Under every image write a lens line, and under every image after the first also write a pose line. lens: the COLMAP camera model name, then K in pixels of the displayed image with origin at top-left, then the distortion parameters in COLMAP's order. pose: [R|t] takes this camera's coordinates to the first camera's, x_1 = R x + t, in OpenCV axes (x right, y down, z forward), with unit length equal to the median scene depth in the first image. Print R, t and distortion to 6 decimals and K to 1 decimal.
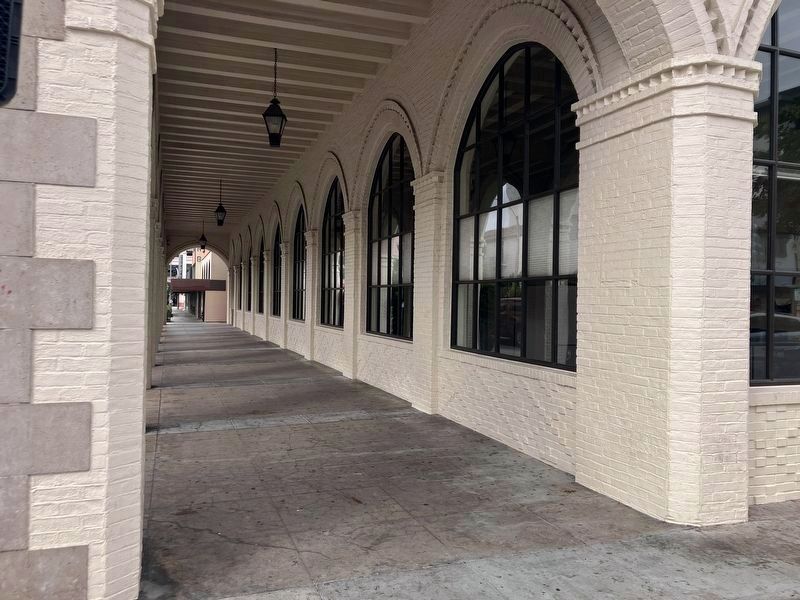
lens RADIAL K [[655.4, 0, 401.7], [0, 655.4, 291.5], [0, 0, 1]] dist [0.004805, 0.001473]
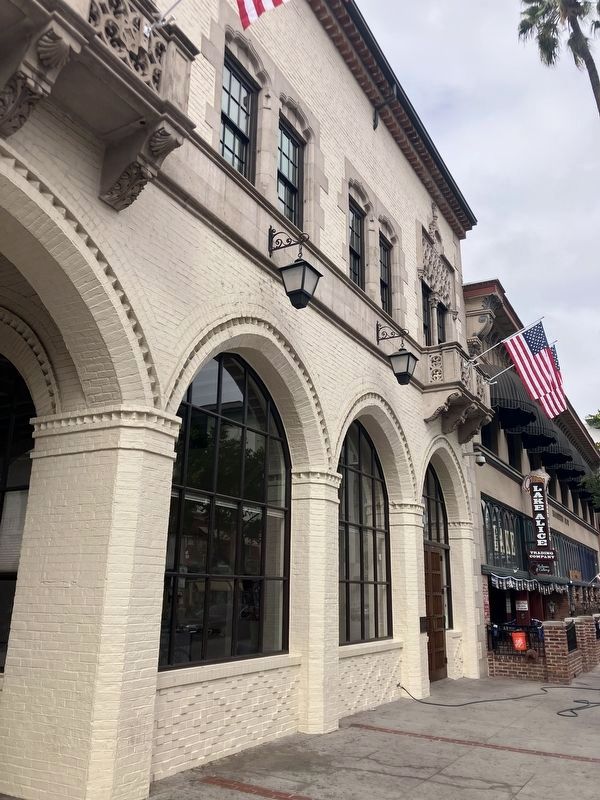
lens RADIAL K [[655.4, 0, 305.8], [0, 655.4, 399.7], [0, 0, 1]] dist [0.004805, 0.001473]
pose [[0.750253, 0.175717, 0.637373, -0.132489], [-0.004414, 0.965345, -0.260940, -0.027578], [-0.661137, 0.192958, 0.725028, -0.165647]]
